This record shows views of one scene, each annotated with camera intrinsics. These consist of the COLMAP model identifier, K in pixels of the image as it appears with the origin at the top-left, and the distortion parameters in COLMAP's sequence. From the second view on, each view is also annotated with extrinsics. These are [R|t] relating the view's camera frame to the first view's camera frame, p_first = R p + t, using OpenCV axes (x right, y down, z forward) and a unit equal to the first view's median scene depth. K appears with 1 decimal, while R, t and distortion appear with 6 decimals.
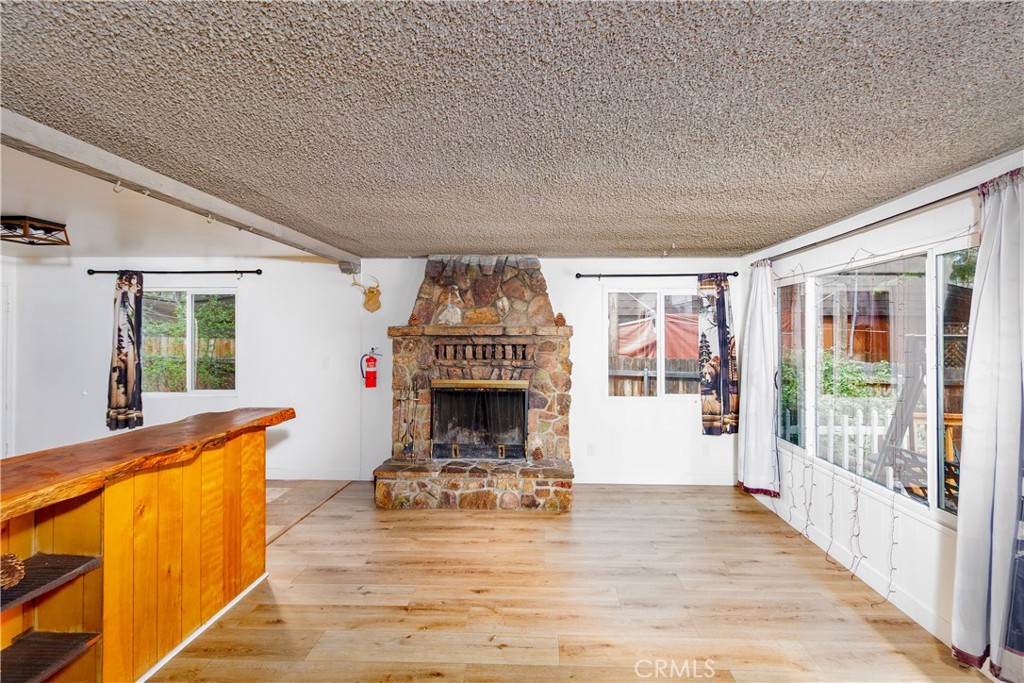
lens RADIAL K [[480.4, 0, 530.6], [0, 480.4, 331.0], [0, 0, 1]] dist [0.000251, -0.000264]
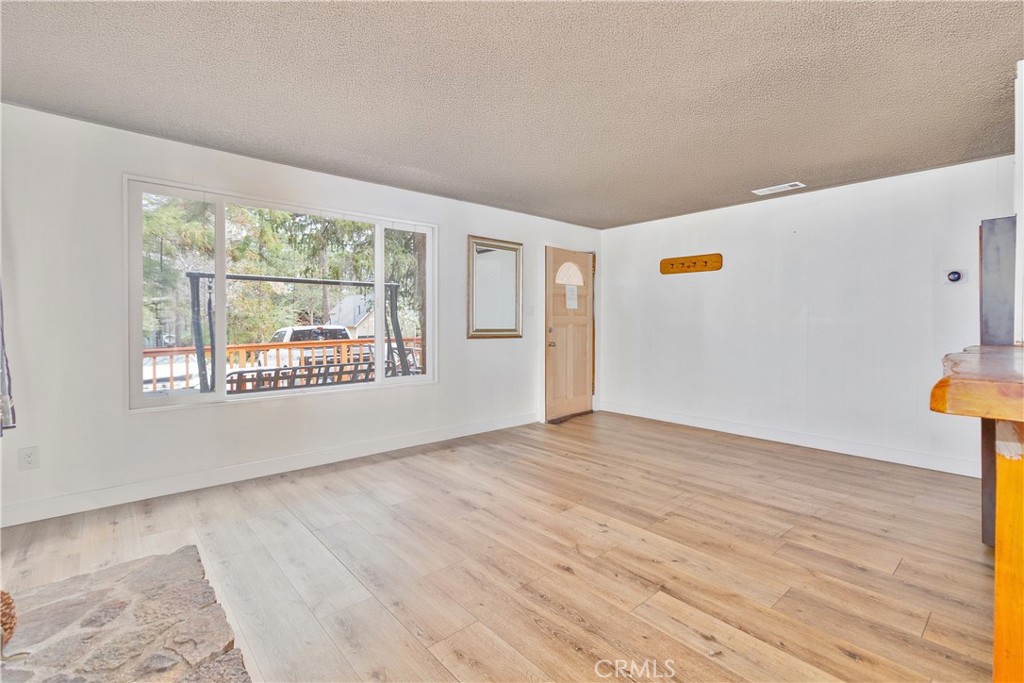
lens RADIAL K [[471.9, 0, 522.3], [0, 471.9, 322.1], [0, 0, 1]] dist [-0.000690, -0.000142]
pose [[-0.693008, -0.004168, 0.720918, -0.364783], [-0.010694, 0.999933, -0.004499, 0.089663], [-0.720850, -0.010827, -0.693006, 0.955519]]
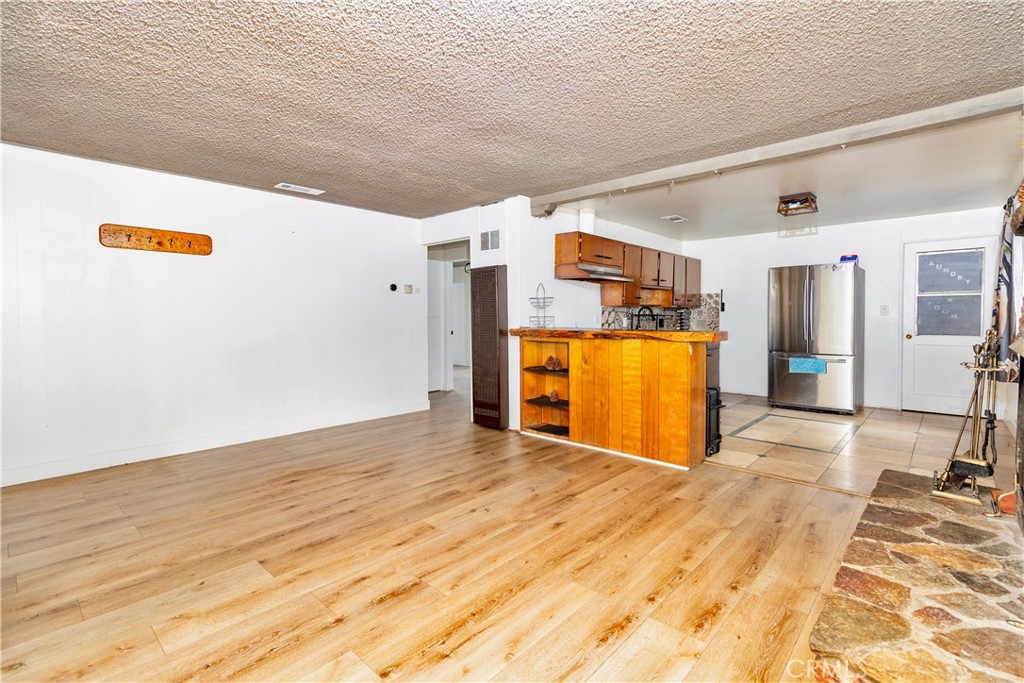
lens RADIAL K [[464.2, 0, 535.3], [0, 464.2, 330.0], [0, 0, 1]] dist [-0.001493, -0.000323]
pose [[-0.631225, 0.023639, -0.775240, 0.368366], [0.008325, 0.999684, 0.023704, 0.086362], [0.775555, 0.008509, -0.631222, 0.924561]]
